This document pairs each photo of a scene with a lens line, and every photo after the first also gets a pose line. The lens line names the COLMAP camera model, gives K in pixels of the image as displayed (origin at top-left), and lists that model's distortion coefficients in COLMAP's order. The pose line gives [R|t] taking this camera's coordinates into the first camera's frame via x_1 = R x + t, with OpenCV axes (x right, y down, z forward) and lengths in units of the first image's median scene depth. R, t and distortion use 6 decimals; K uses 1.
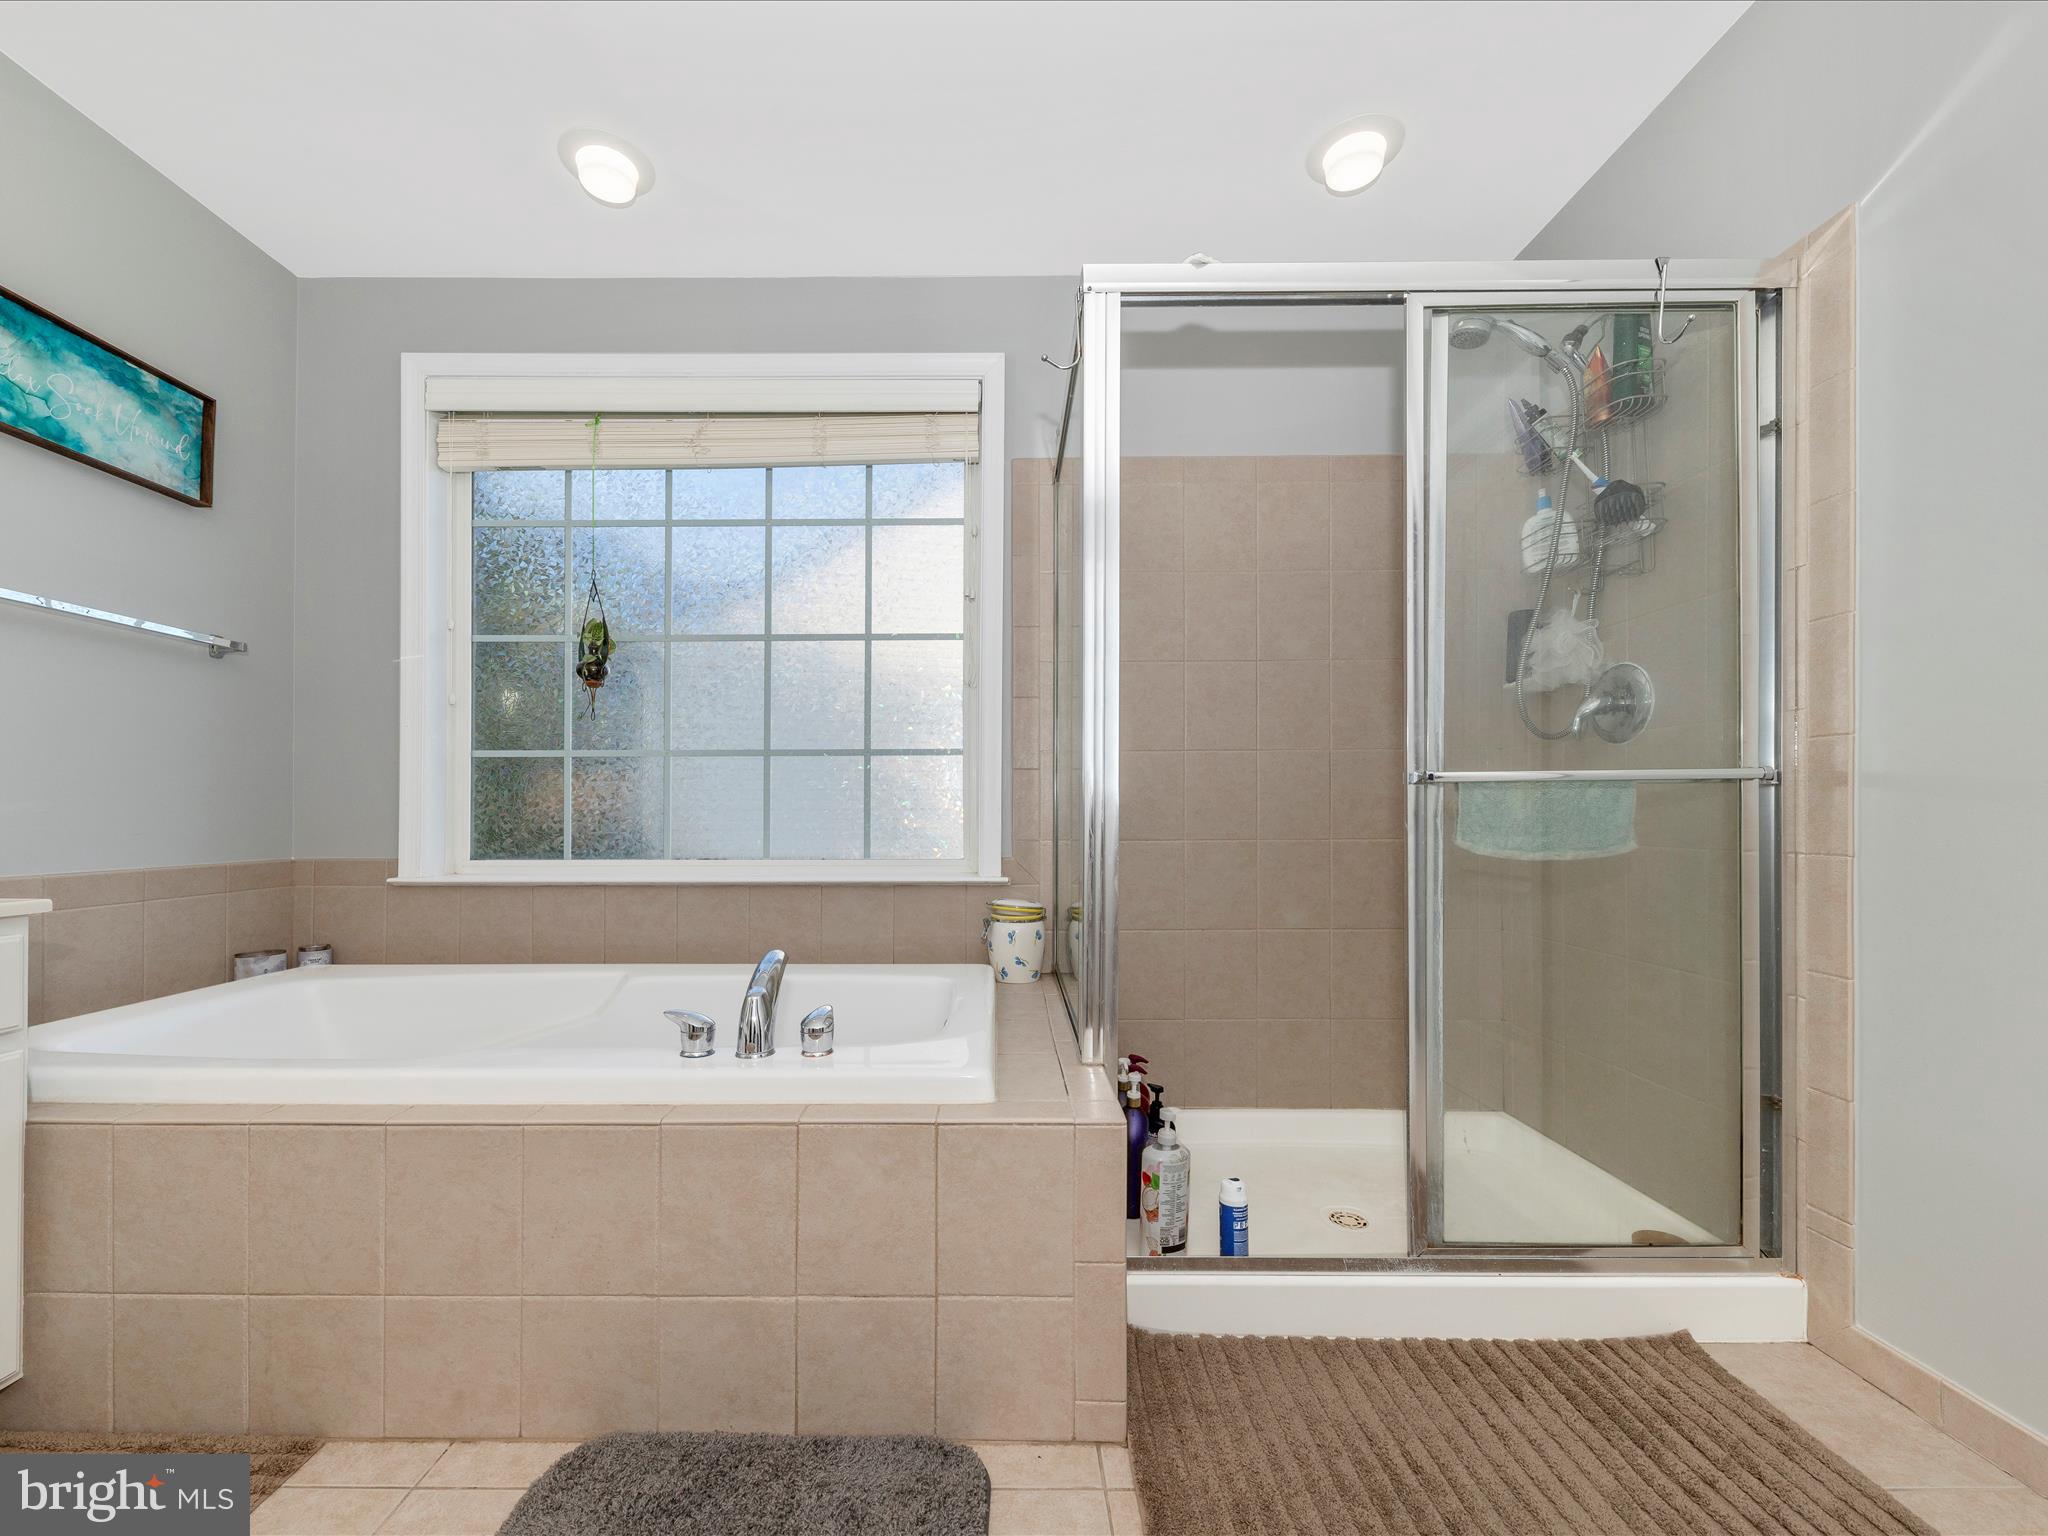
lens RADIAL K [[818.4, 0, 998.7], [0, 818.4, 798.9], [0, 0, 1]] dist [0.001994, -0.002589]
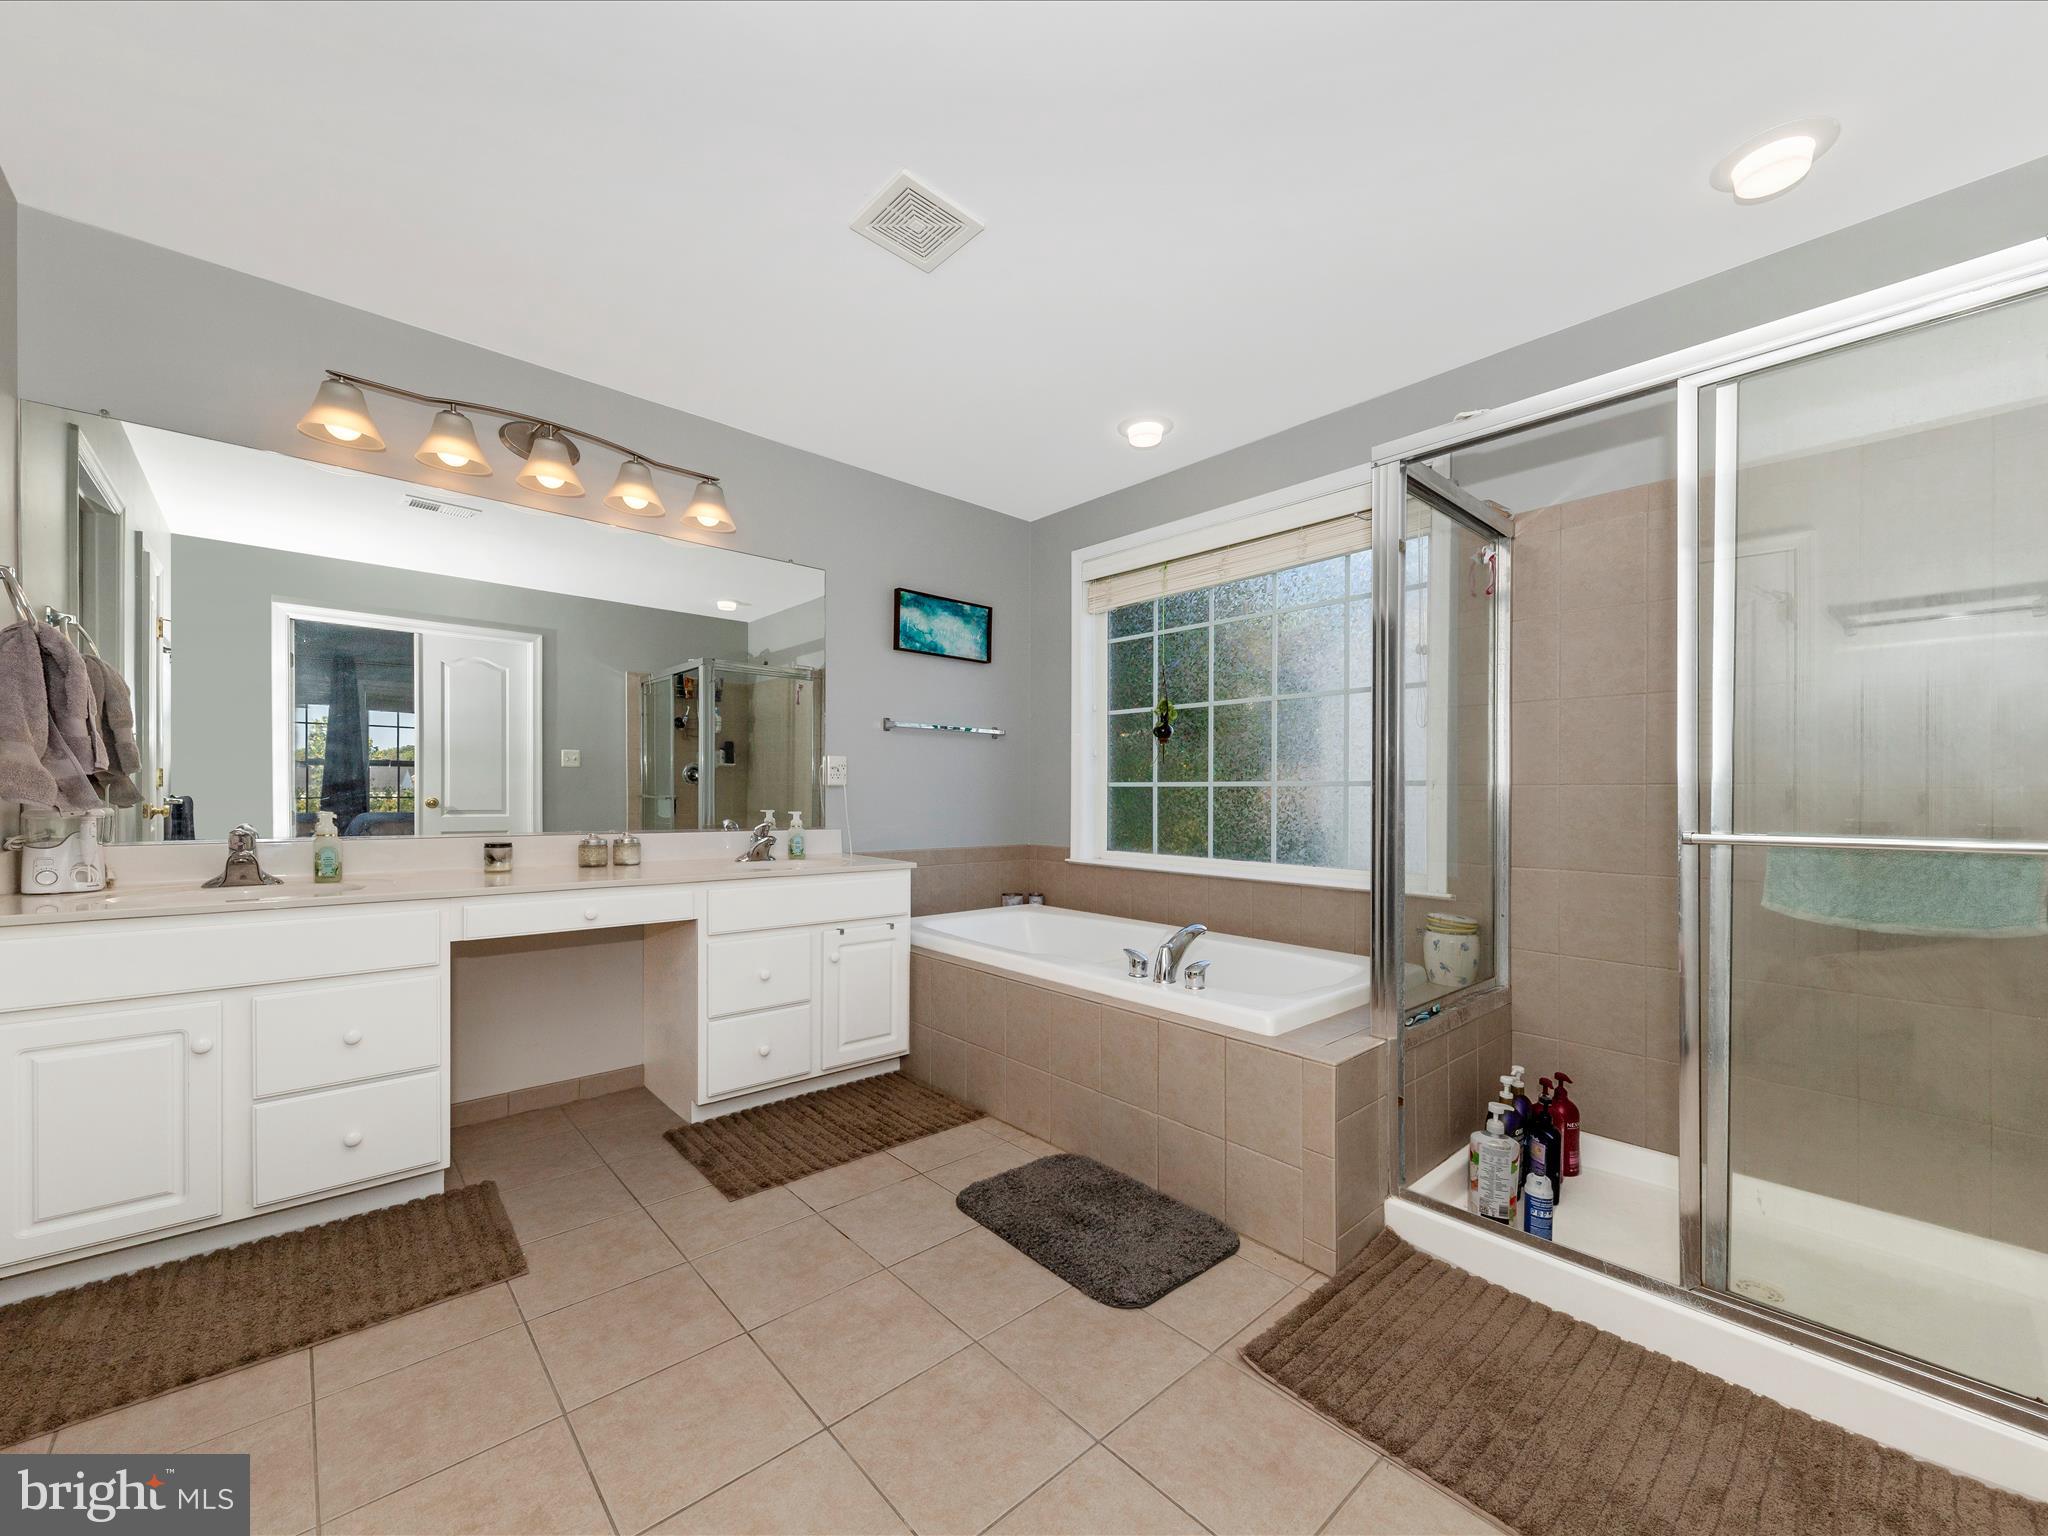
lens RADIAL K [[818.4, 0, 1025.4], [0, 818.4, 783.5], [0, 0, 1]] dist [0.001994, -0.002589]
pose [[0.675330, 0.000696, -0.737516, 0.641768], [0.002490, 0.999992, 0.003223, -0.091775], [0.737512, -0.004013, 0.675322, -0.310089]]
